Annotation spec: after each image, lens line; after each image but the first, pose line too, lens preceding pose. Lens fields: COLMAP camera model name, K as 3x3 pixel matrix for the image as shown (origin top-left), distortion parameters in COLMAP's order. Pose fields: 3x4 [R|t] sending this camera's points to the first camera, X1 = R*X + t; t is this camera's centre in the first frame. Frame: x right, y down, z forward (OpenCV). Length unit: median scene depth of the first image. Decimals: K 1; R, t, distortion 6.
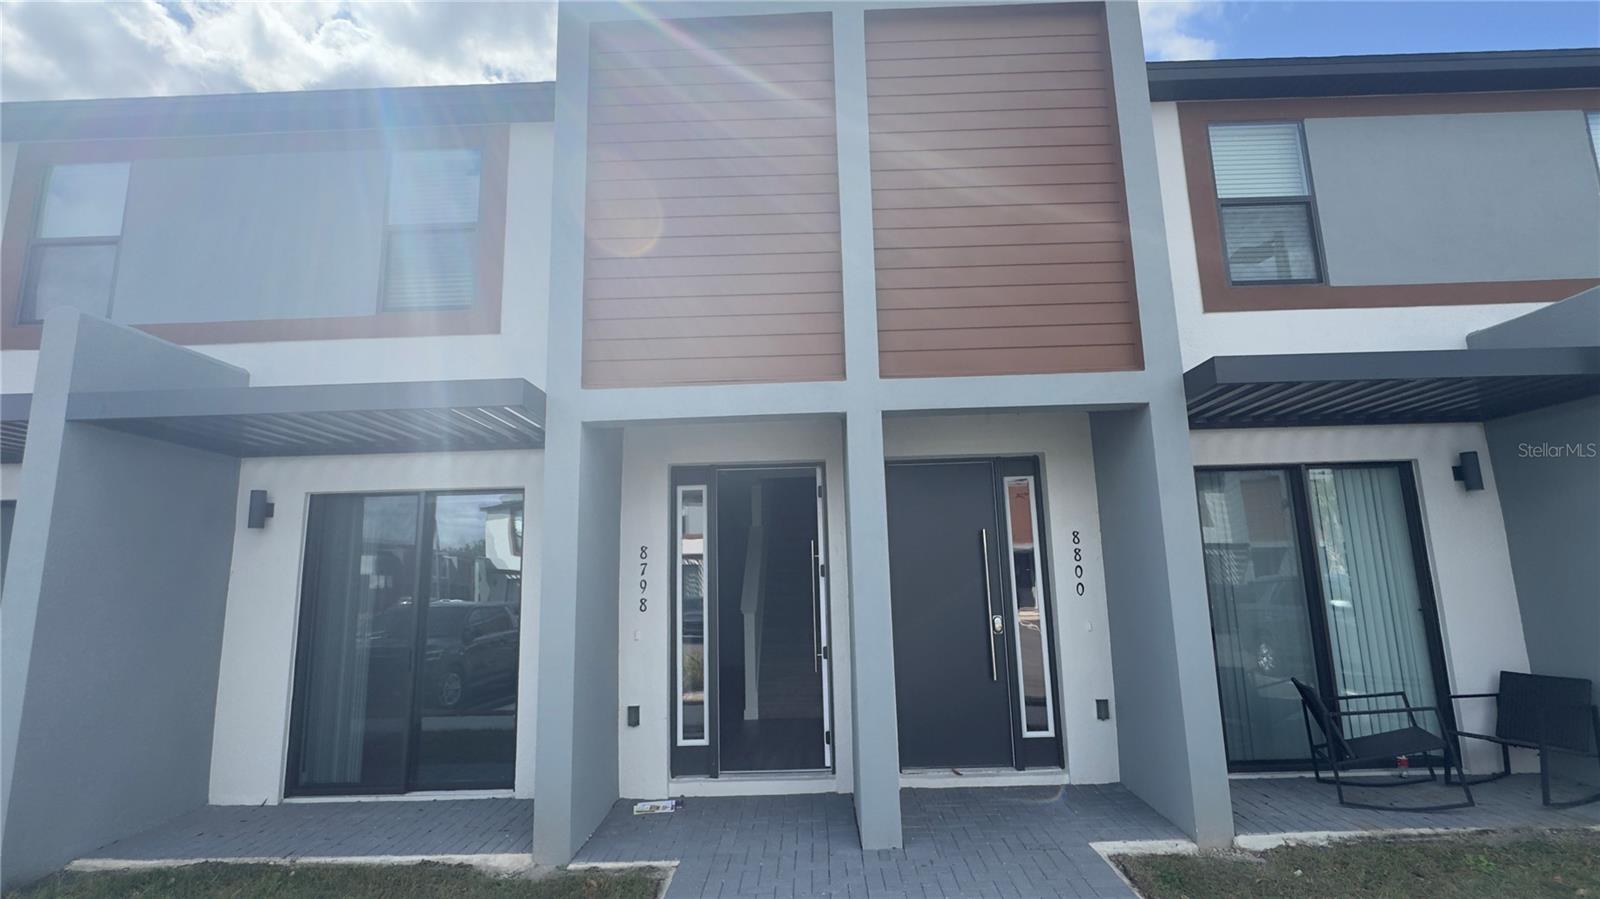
lens RADIAL K [[750.9, 0, 795.9], [0, 750.9, 448.8], [0, 0, 1]] dist [-0.005957, -0.000304]
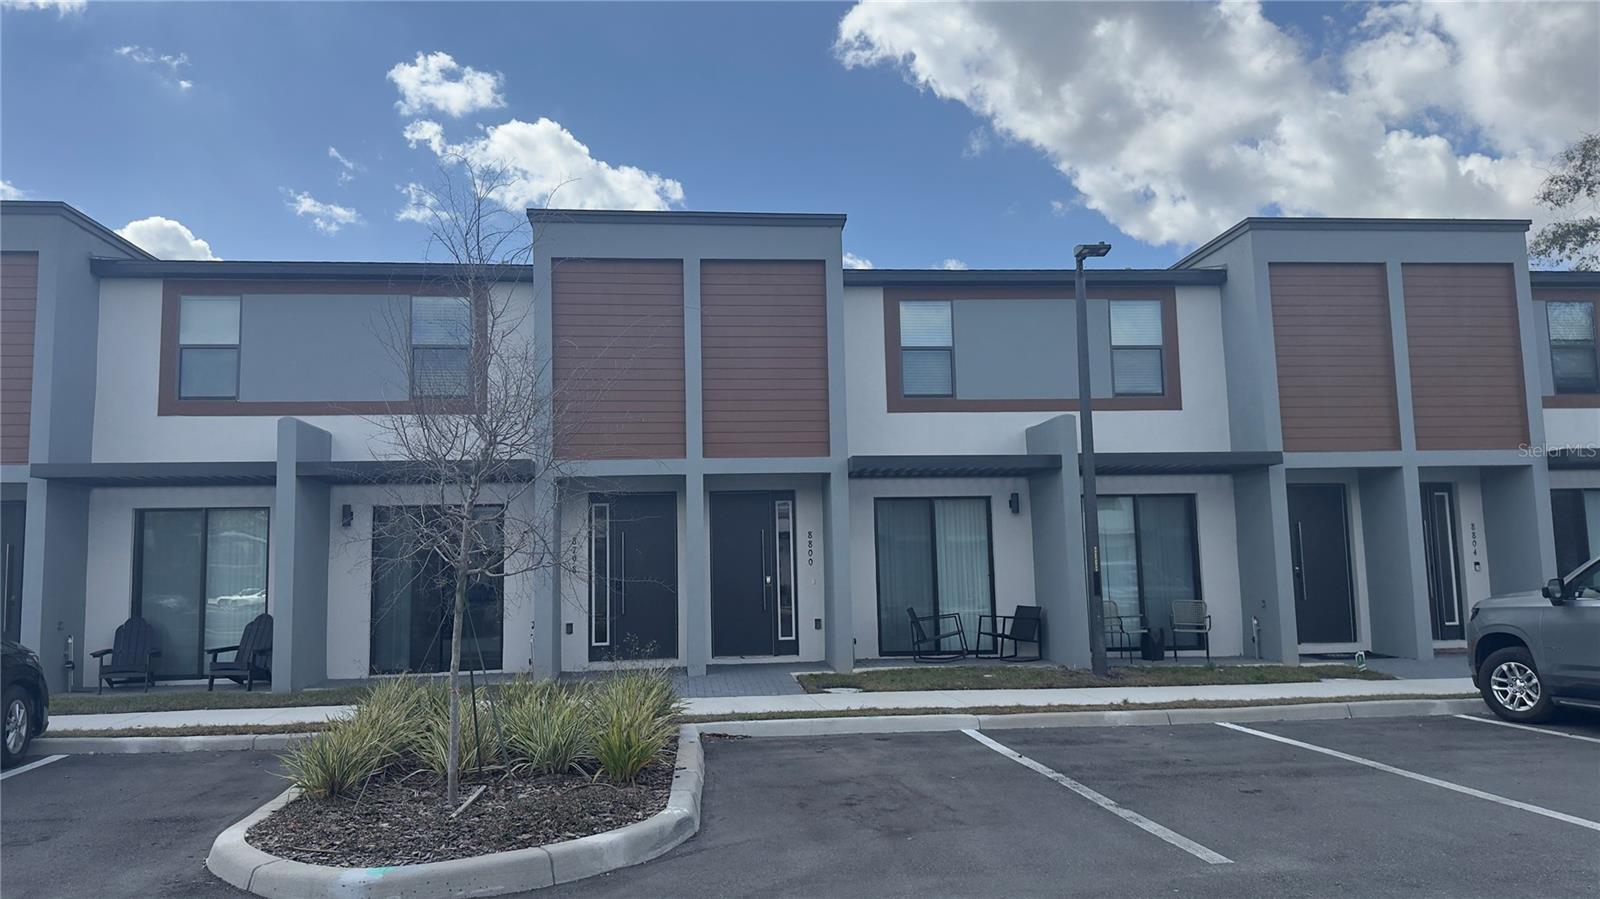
lens RADIAL K [[1122.5, 0, 805.6], [0, 1122.5, 445.8], [0, 0, 1]] dist [0.007227, -0.000363]
pose [[0.991538, 0.018744, 0.128456, -0.001713], [-0.026141, 0.998080, 0.056145, -0.262475], [-0.127157, -0.059028, 0.990125, -1.769308]]
